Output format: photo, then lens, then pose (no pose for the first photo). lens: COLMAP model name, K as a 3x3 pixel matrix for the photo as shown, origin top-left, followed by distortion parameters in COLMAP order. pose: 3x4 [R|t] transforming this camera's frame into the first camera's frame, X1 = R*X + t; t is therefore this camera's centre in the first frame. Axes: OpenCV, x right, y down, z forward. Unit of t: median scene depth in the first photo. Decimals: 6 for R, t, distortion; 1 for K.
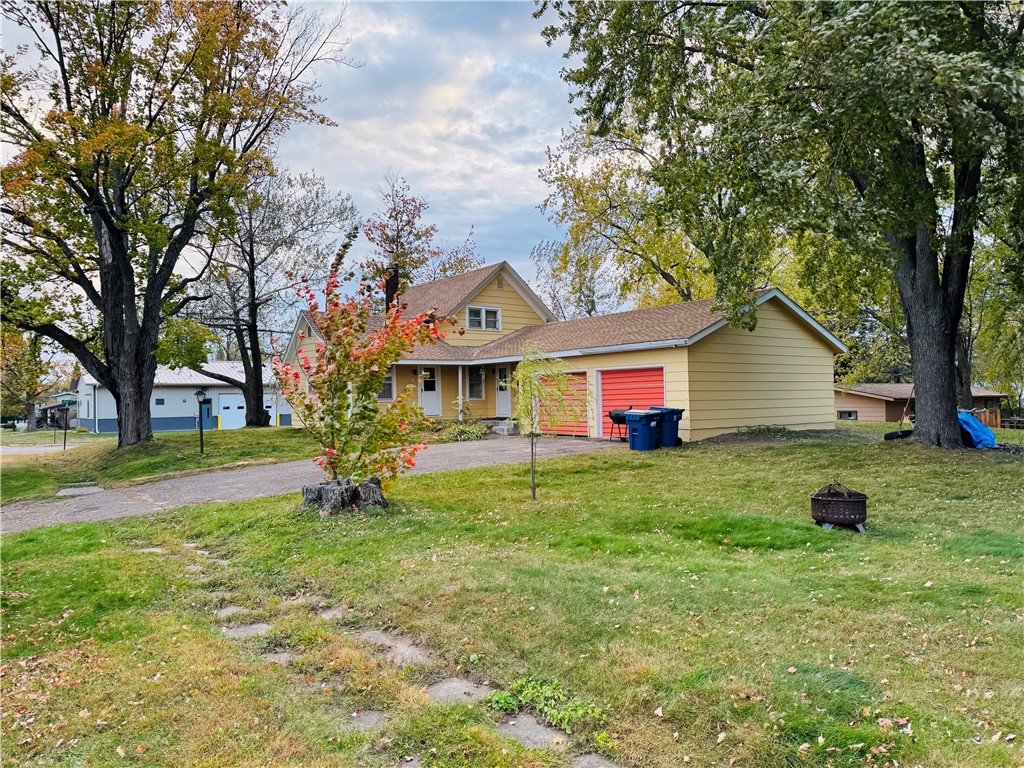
lens RADIAL K [[752.7, 0, 522.7], [0, 752.7, 387.0], [0, 0, 1]] dist [0.013011, 0.008084]
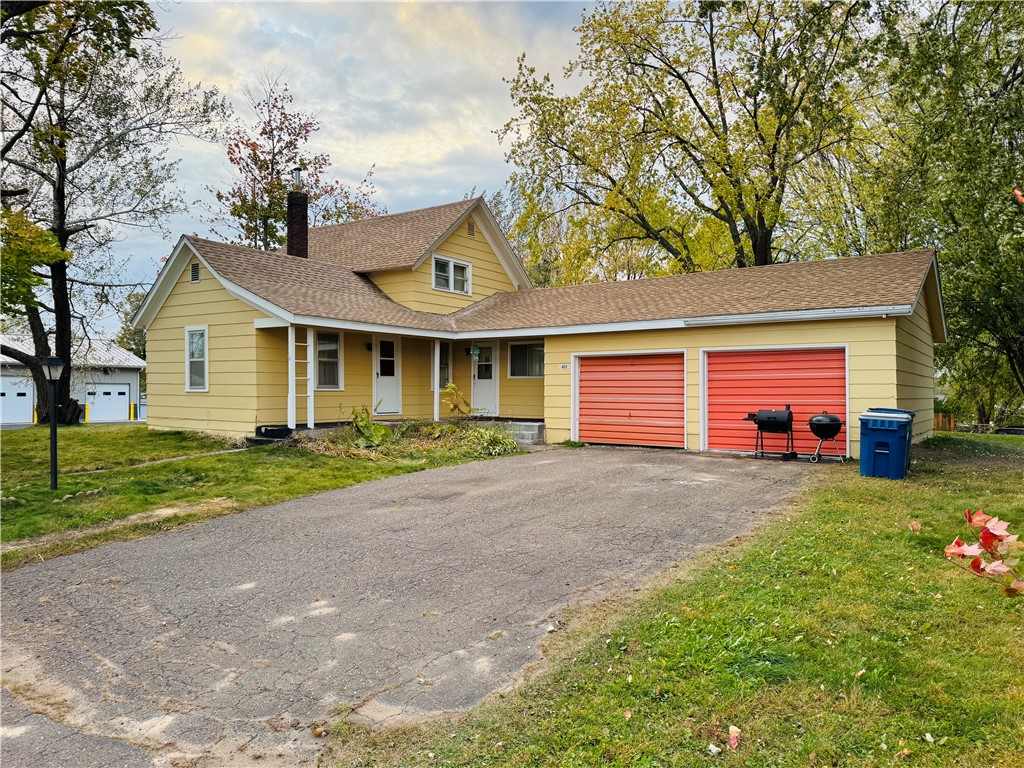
lens RADIAL K [[752.7, 0, 500.4], [0, 752.7, 384.4], [0, 0, 1]] dist [0.013011, 0.008084]
pose [[0.953100, 0.021134, 0.301916, -0.216927], [-0.023339, 0.999721, 0.003698, 0.007497], [-0.301753, -0.010571, 0.953328, 0.306008]]
